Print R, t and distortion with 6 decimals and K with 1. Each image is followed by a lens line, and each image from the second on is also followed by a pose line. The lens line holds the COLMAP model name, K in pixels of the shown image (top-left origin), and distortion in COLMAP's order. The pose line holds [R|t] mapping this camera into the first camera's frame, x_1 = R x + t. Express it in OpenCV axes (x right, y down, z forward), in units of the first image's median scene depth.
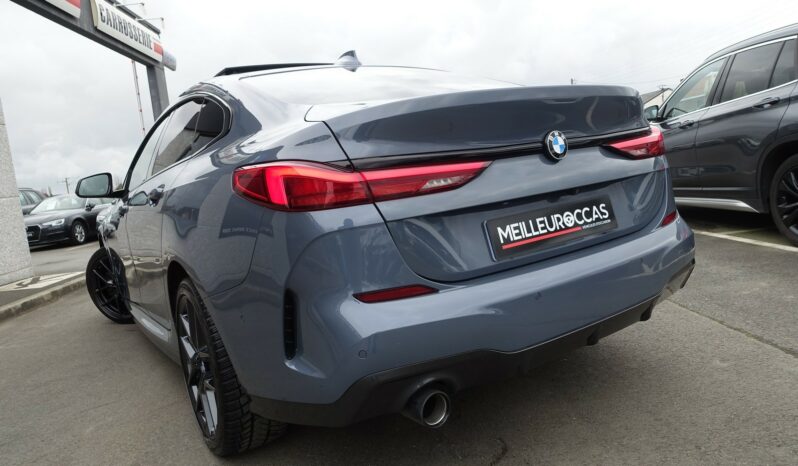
lens RADIAL K [[547.1, 0, 399.0], [0, 547.1, 233.0], [0, 0, 1]] dist [-0.003651, -0.004930]
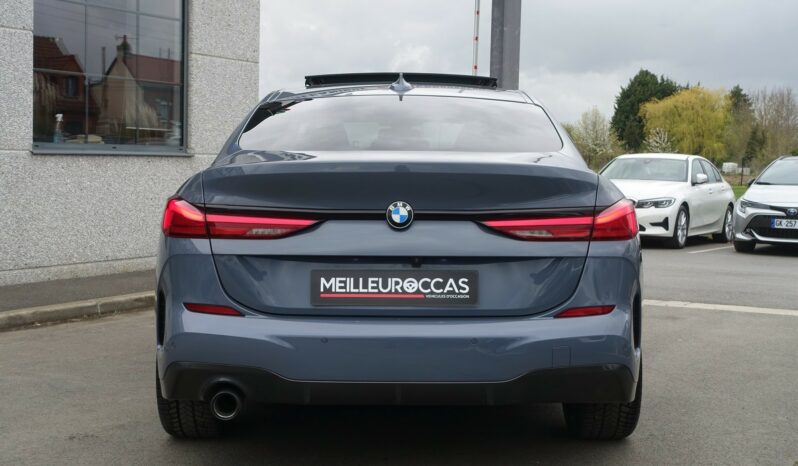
lens RADIAL K [[1090.1, 0, 399.0], [0, 1090.1, 233.0], [0, 0, 1]] dist [-0.056453, -0.069070]
pose [[0.824693, 0.164060, -0.541263, 1.462706], [-0.175945, 0.983938, 0.030160, -0.190275], [0.537517, 0.070360, 0.840313, -0.811114]]
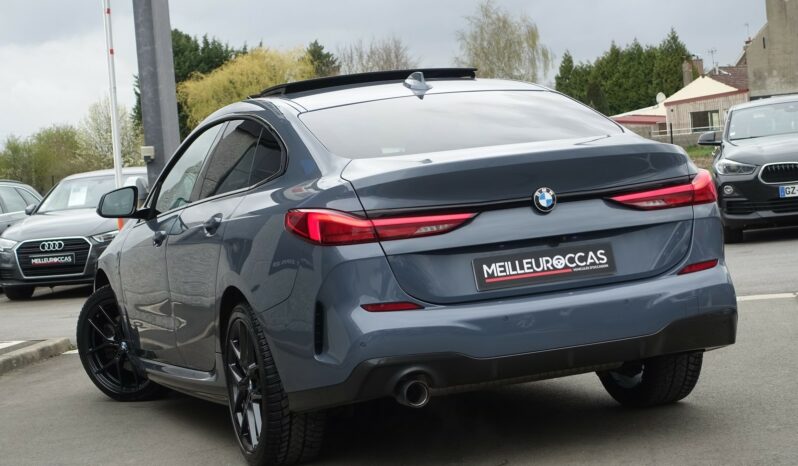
lens RADIAL K [[1761.2, 0, 399.0], [0, 1761.2, 233.0], [0, 0, 1]] dist [-0.075130, -0.364933]
pose [[0.971723, 0.038659, -0.232936, 0.882468], [-0.050599, 0.997682, -0.045503, 0.105027], [0.230637, 0.056003, 0.971427, -2.830547]]
